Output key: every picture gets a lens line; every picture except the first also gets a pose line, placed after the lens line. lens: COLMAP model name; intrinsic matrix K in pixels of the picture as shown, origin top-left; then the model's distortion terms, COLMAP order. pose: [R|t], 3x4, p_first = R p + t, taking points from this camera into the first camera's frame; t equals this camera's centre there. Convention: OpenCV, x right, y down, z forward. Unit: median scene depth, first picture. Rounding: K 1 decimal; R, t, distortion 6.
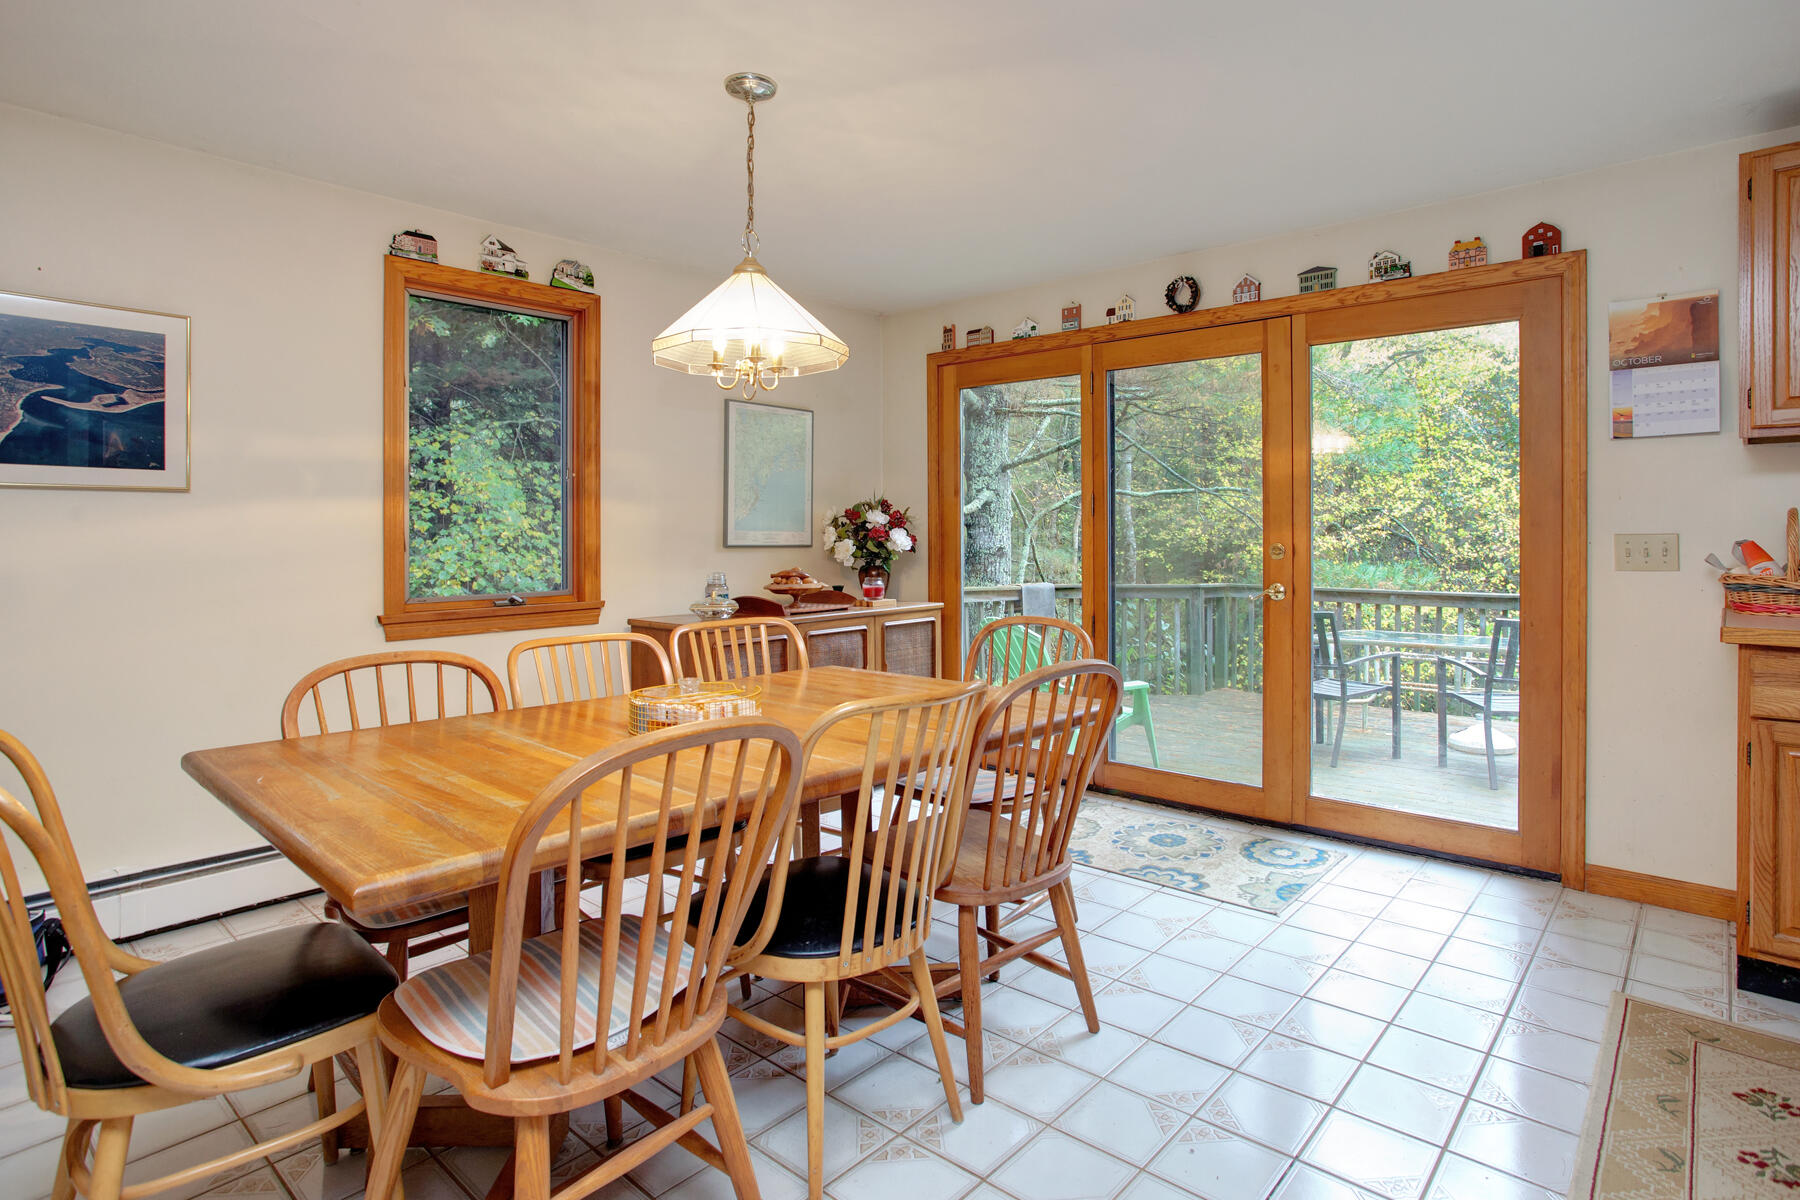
lens RADIAL K [[972.3, 0, 938.6], [0, 972.3, 503.5], [0, 0, 1]] dist [0.009756, 0.002202]
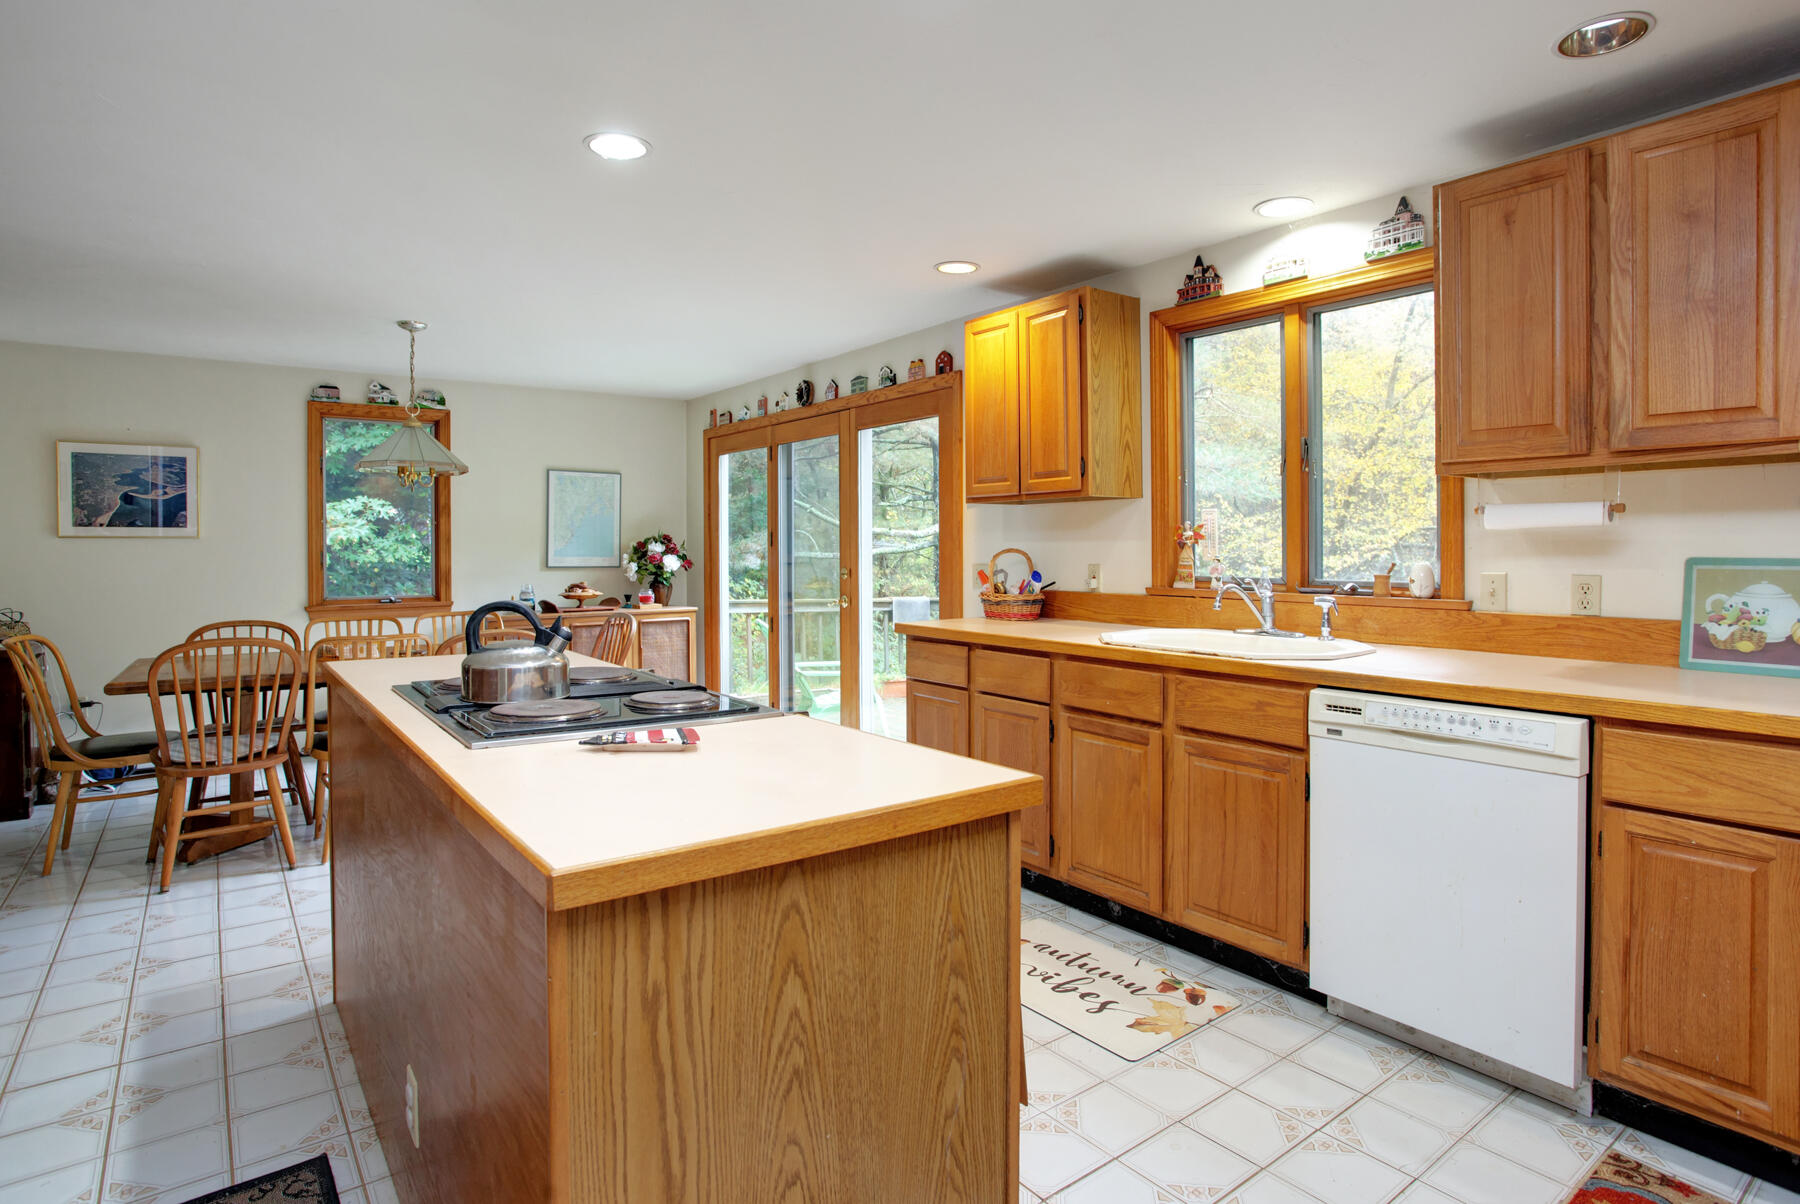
lens RADIAL K [[958.3, 0, 891.3], [0, 958.3, 541.5], [0, 0, 1]] dist [-0.055703, 0.033037]
pose [[0.971790, -0.001335, -0.235845, 0.808858], [0.006604, 0.999746, 0.021552, -0.030482], [0.235757, -0.022501, 0.971552, -0.382562]]
